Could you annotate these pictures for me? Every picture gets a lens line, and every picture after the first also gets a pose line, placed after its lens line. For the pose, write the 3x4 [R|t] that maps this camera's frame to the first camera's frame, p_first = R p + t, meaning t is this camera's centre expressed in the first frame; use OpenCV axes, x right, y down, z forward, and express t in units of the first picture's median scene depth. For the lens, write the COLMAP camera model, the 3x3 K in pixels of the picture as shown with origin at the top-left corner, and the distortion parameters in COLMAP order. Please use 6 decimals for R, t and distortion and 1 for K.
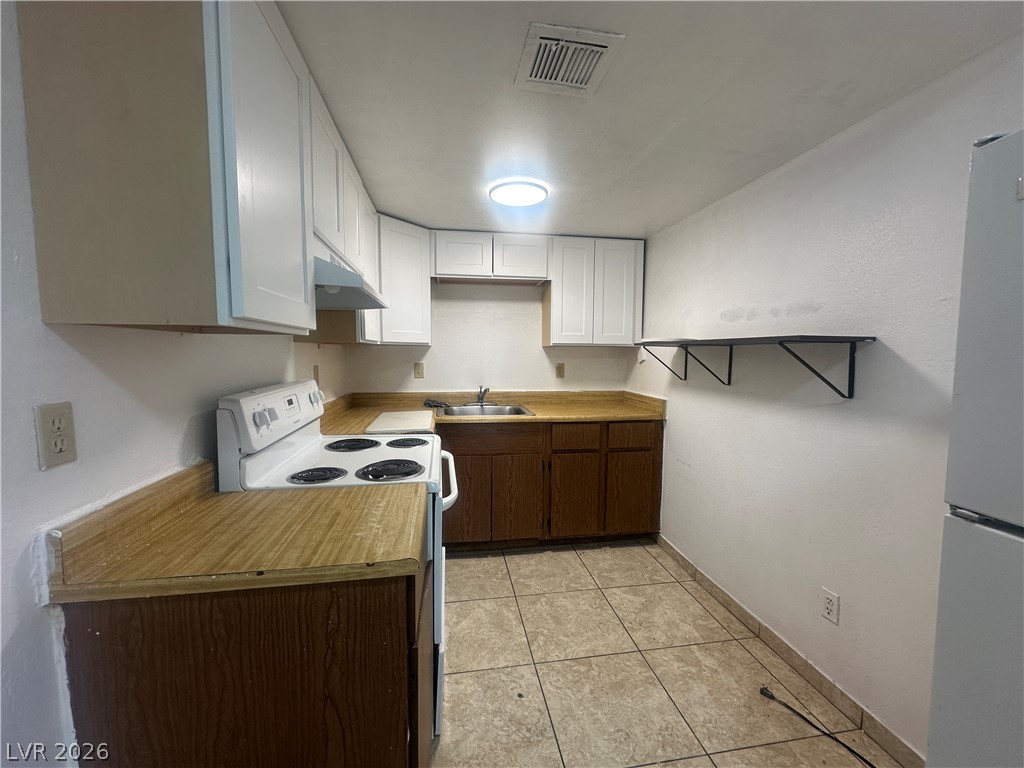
lens RADIAL K [[408.7, 0, 512.0], [0, 408.7, 384.0], [0, 0, 1]] dist [-0.001022, -0.000010]
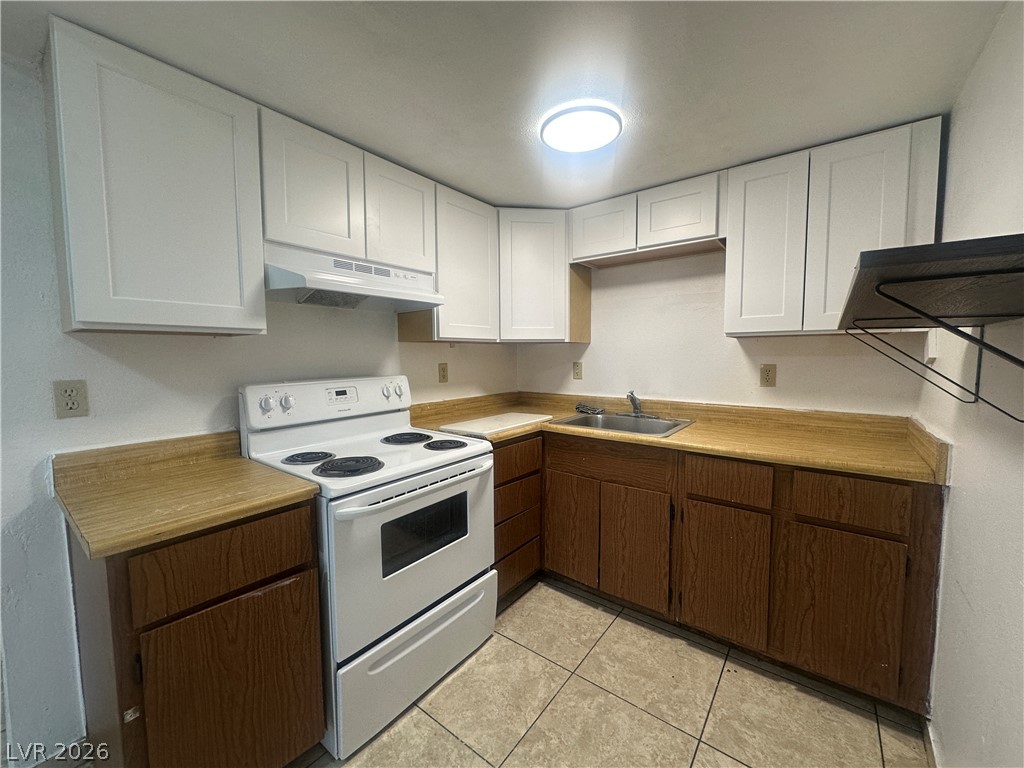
lens RADIAL K [[408.7, 0, 512.0], [0, 408.7, 384.0], [0, 0, 1]] dist [-0.001022, -0.000010]
pose [[0.685000, 0.043478, -0.727244, 0.380056], [-0.046401, 0.998795, 0.016006, -0.013328], [0.727064, 0.022781, 0.686192, 0.329849]]
